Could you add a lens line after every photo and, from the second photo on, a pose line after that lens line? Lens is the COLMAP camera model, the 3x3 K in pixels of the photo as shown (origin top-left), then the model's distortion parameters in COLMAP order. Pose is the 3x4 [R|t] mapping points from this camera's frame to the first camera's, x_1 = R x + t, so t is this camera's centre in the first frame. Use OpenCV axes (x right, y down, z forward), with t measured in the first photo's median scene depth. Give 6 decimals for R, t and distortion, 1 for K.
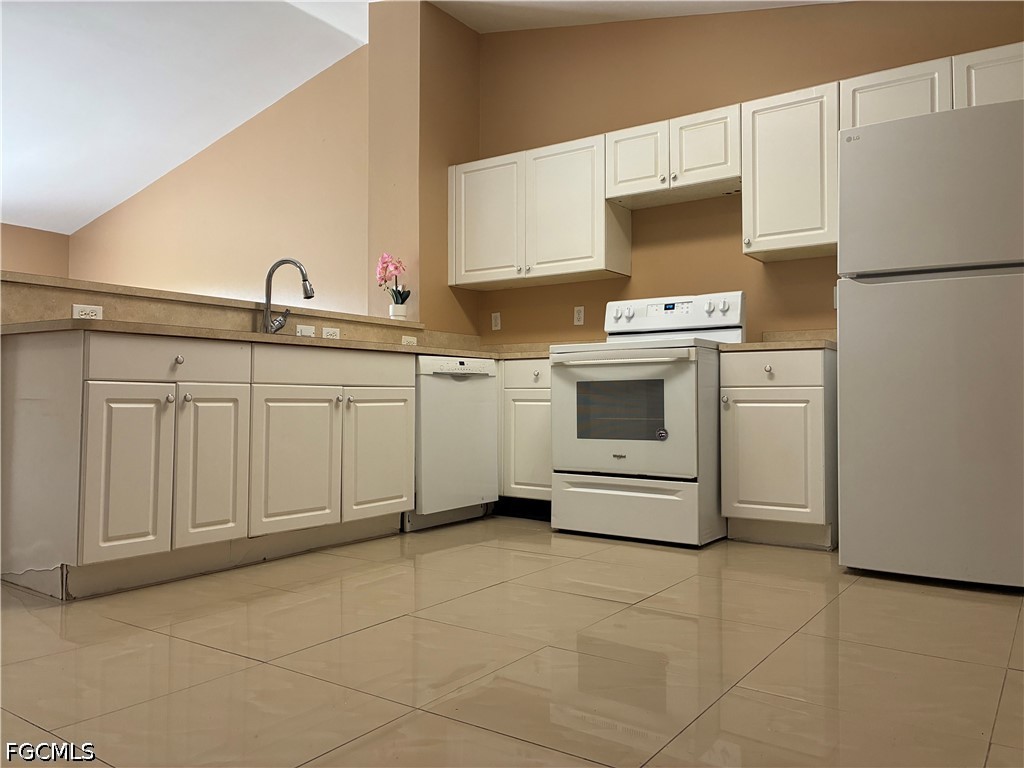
lens RADIAL K [[776.0, 0, 512.6], [0, 776.0, 377.8], [0, 0, 1]] dist [0.032527, -0.000369]
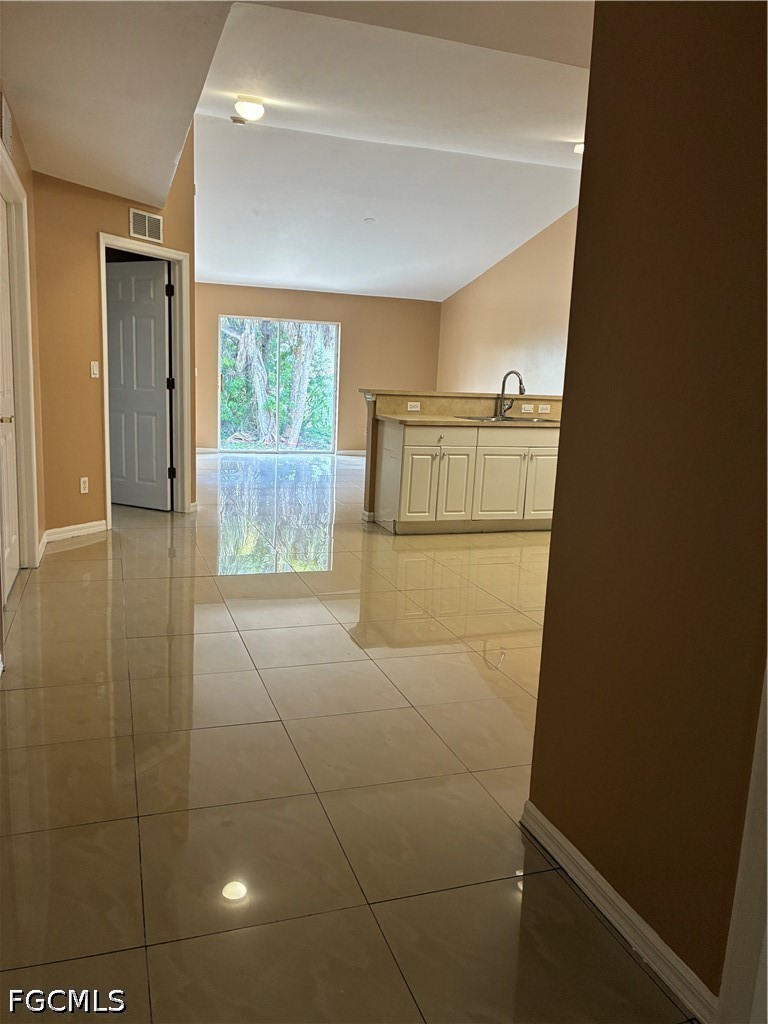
lens RADIAL K [[776.0, 0, 381.7], [0, 776.0, 515.0], [0, 0, 1]] dist [0.032527, -0.000369]
pose [[0.809629, 0.132428, -0.571807, 0.602071], [-0.022073, 0.980395, 0.195802, -0.194342], [0.586526, -0.145906, 0.796679, -0.734134]]
